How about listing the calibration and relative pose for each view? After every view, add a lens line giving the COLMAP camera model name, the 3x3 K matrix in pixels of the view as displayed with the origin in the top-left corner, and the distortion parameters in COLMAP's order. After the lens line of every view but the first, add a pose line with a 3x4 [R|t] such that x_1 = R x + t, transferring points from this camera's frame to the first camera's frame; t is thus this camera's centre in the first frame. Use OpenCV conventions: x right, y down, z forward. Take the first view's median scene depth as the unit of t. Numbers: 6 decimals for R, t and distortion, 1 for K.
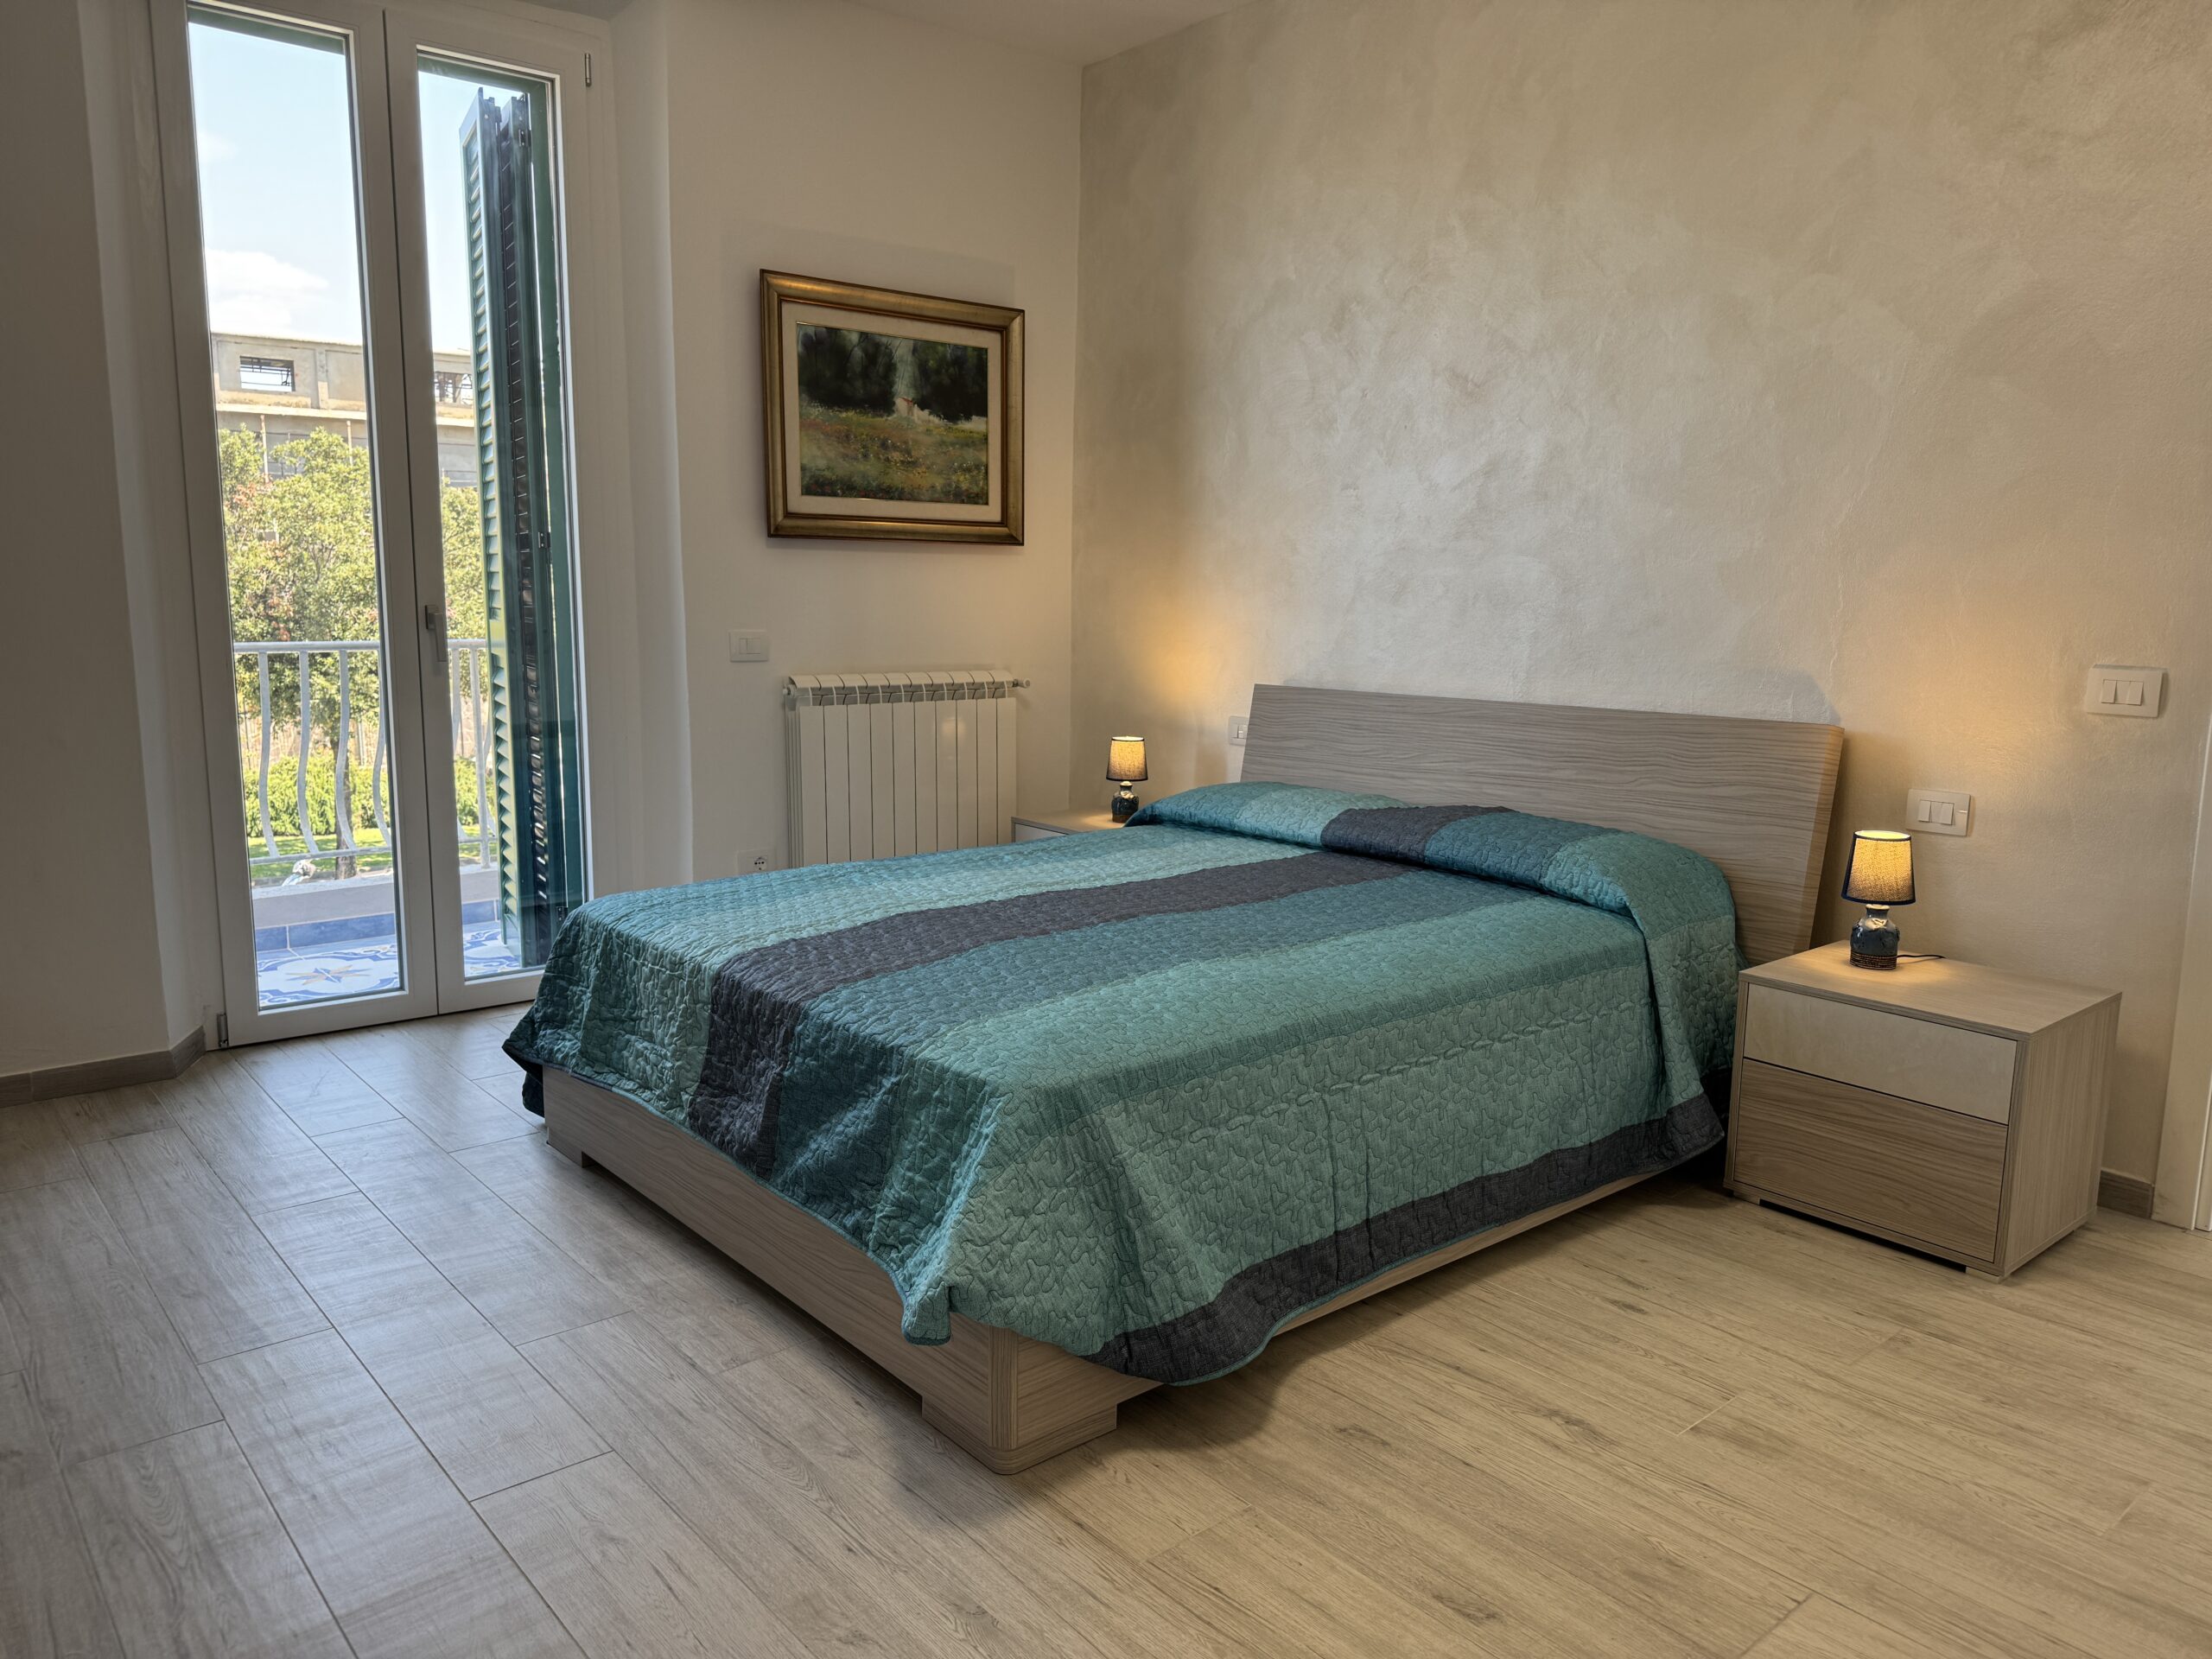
lens RADIAL K [[1556.5, 0, 1113.8], [0, 1556.5, 835.8], [0, 0, 1]] dist [0.139692, -0.228944]
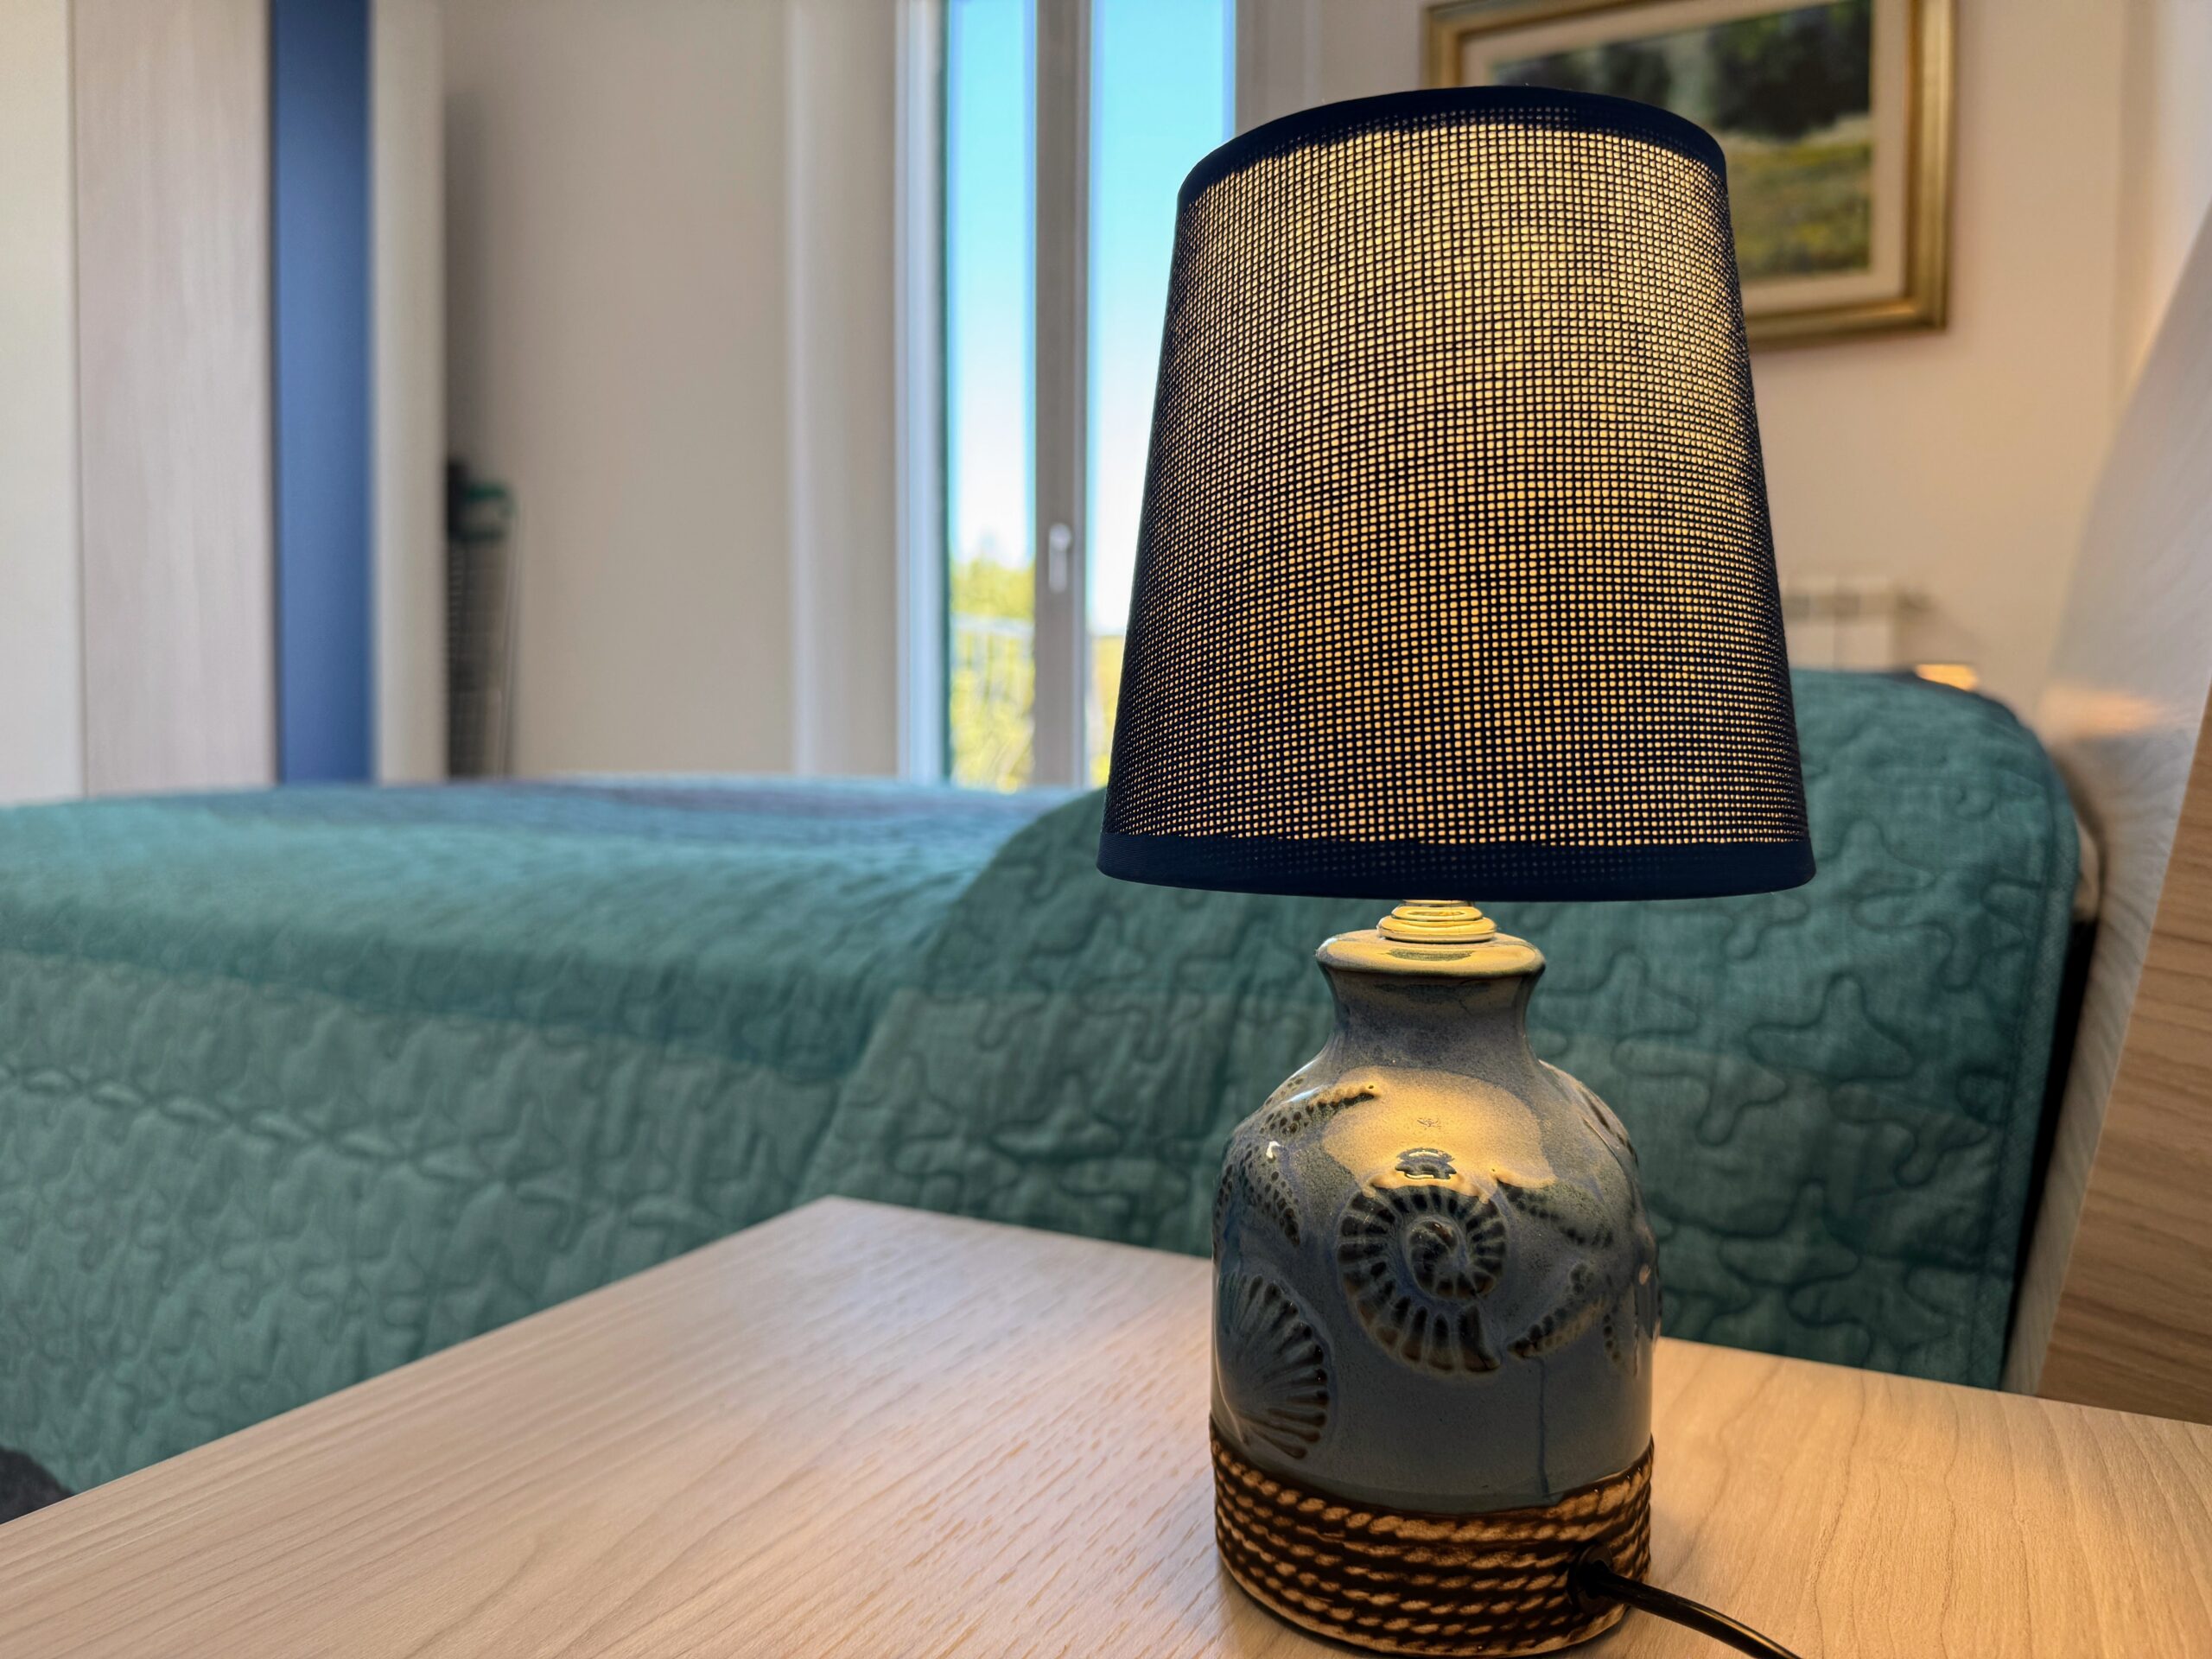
lens RADIAL K [[1585.5, 0, 1106.0], [0, 1585.5, 829.5], [0, 0, 1]] dist [0.078910, -0.148357]
pose [[0.356333, 0.039359, -0.933529, 0.376190], [-0.145929, 0.989196, -0.013996, 0.028331], [0.922893, 0.141216, 0.358227, 0.630011]]
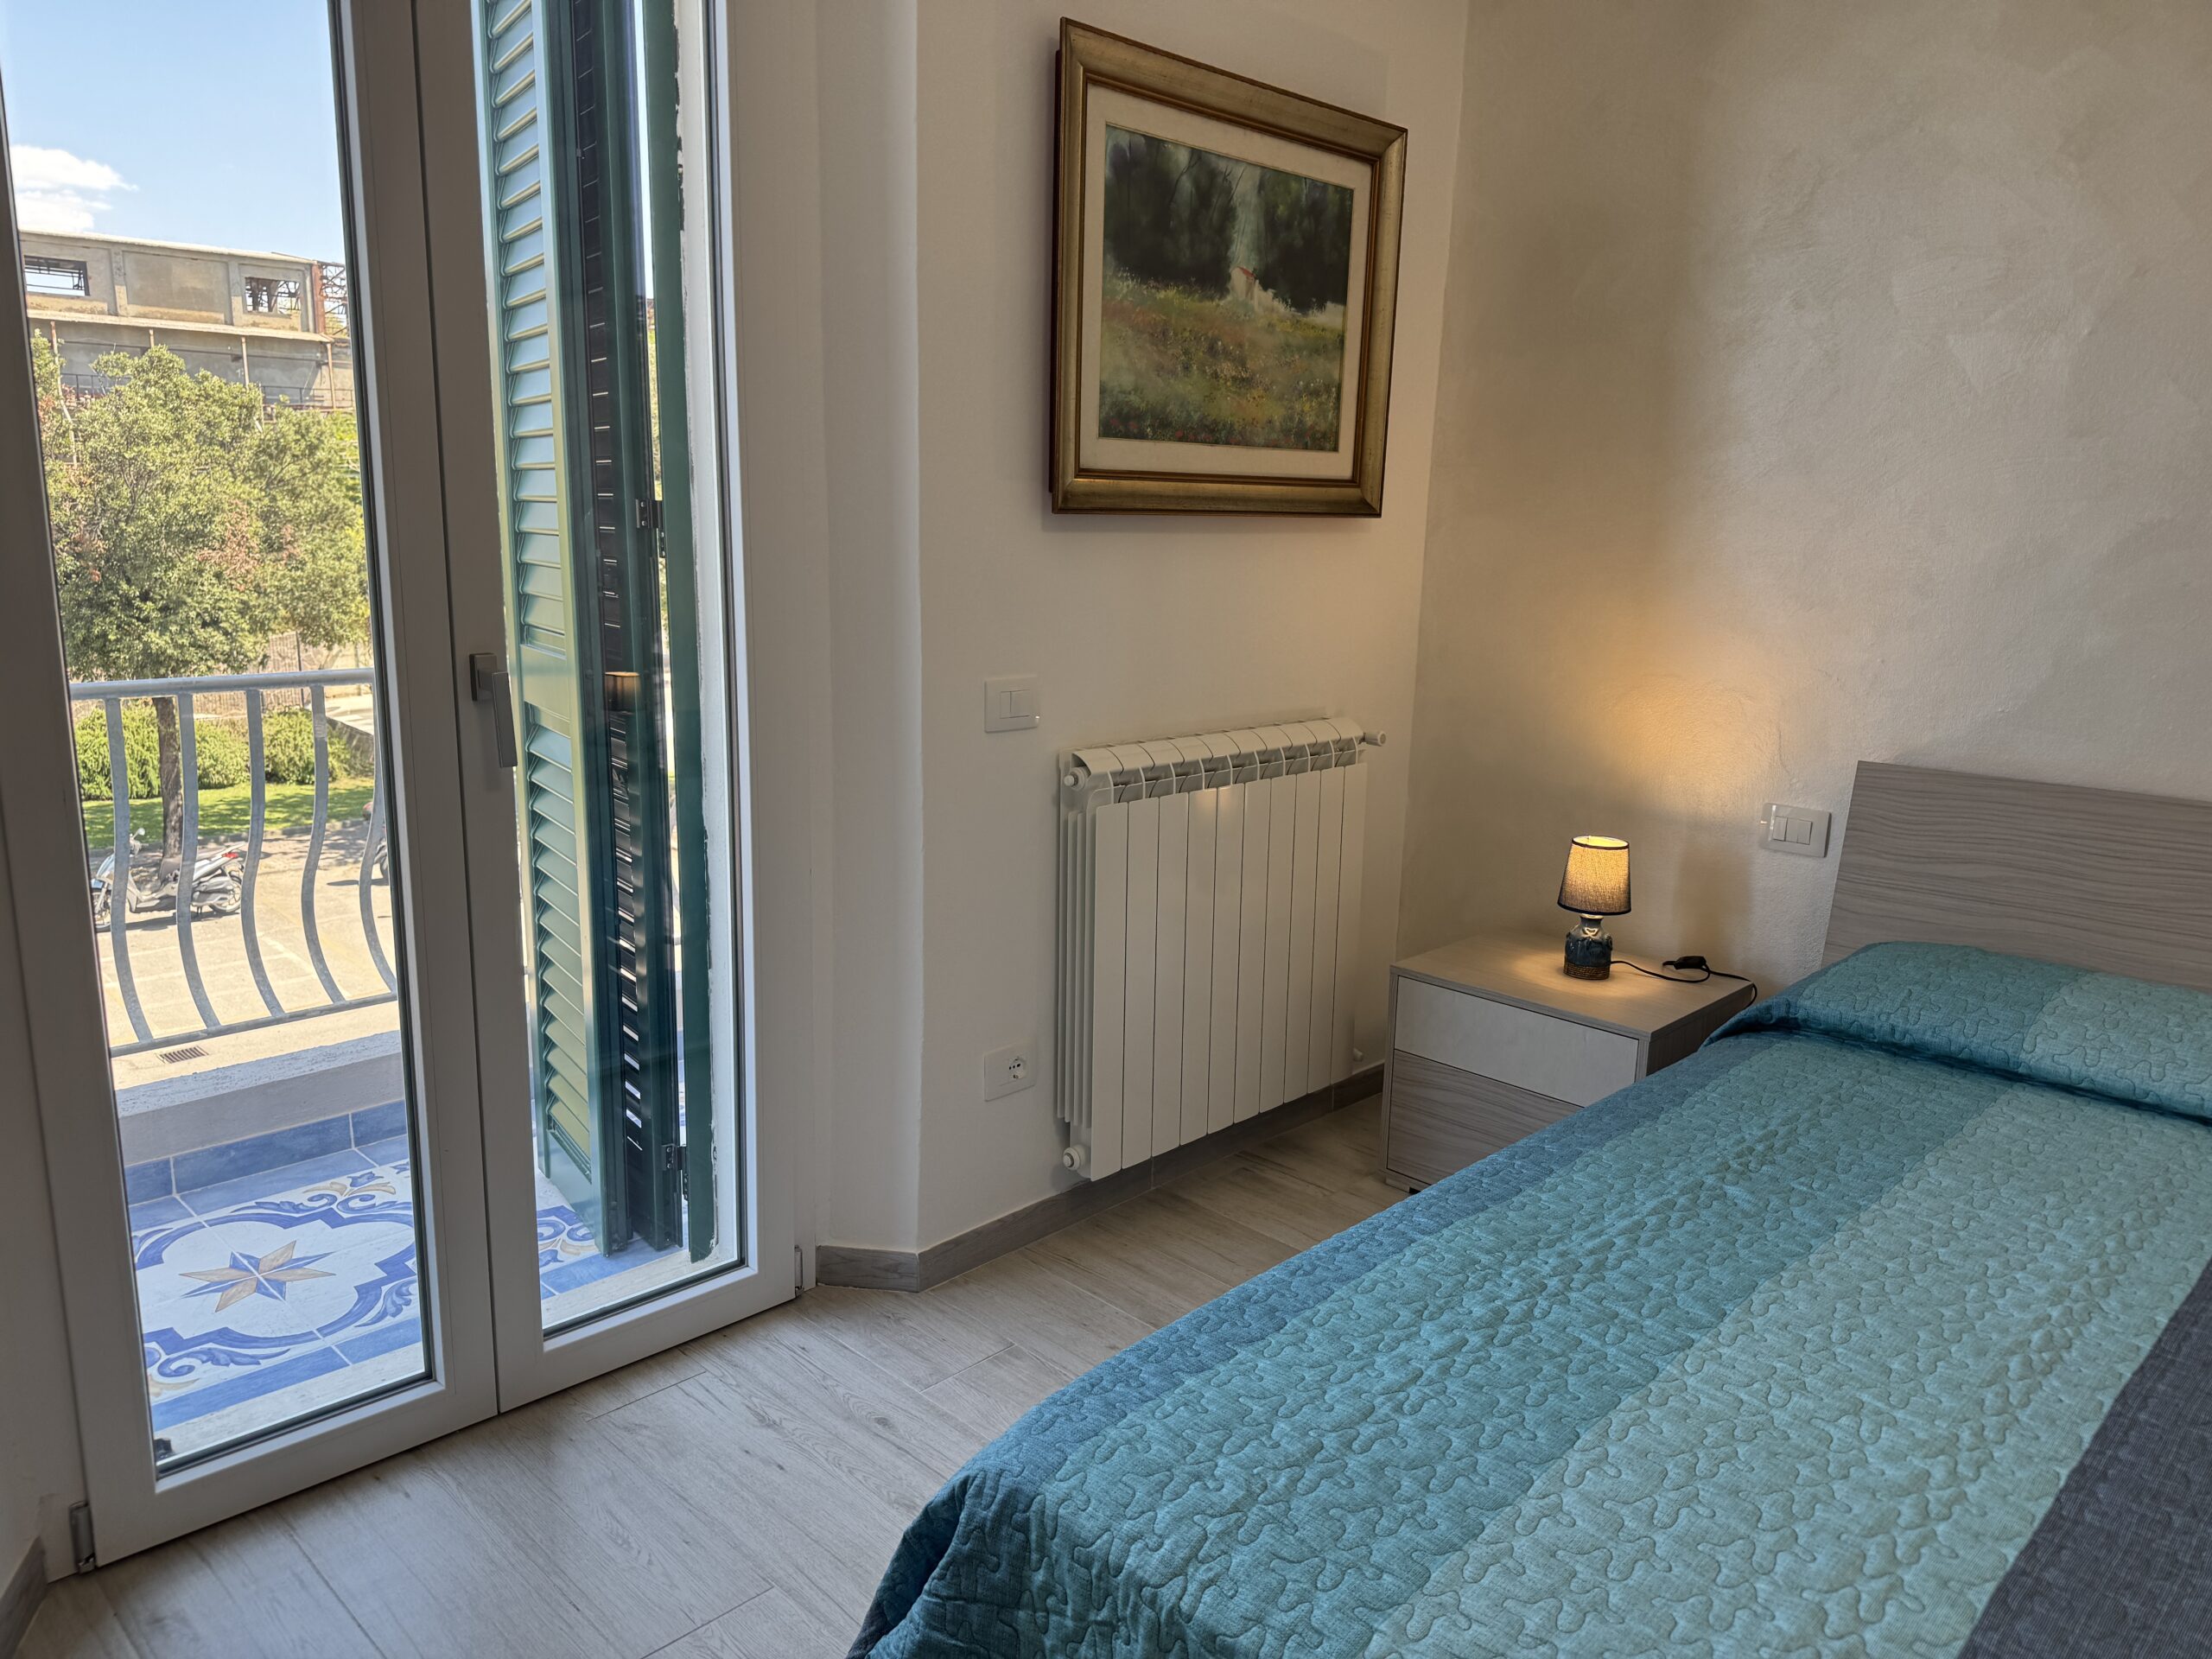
lens RADIAL K [[1555.3, 0, 1073.6], [0, 1555.3, 834.5], [0, 0, 1]] dist [0.090175, -0.089651]
pose [[0.997324, -0.006105, 0.072856, -0.245841], [0.002946, 0.999054, 0.043396, -0.095493], [-0.073052, -0.043066, 0.996398, 0.422492]]
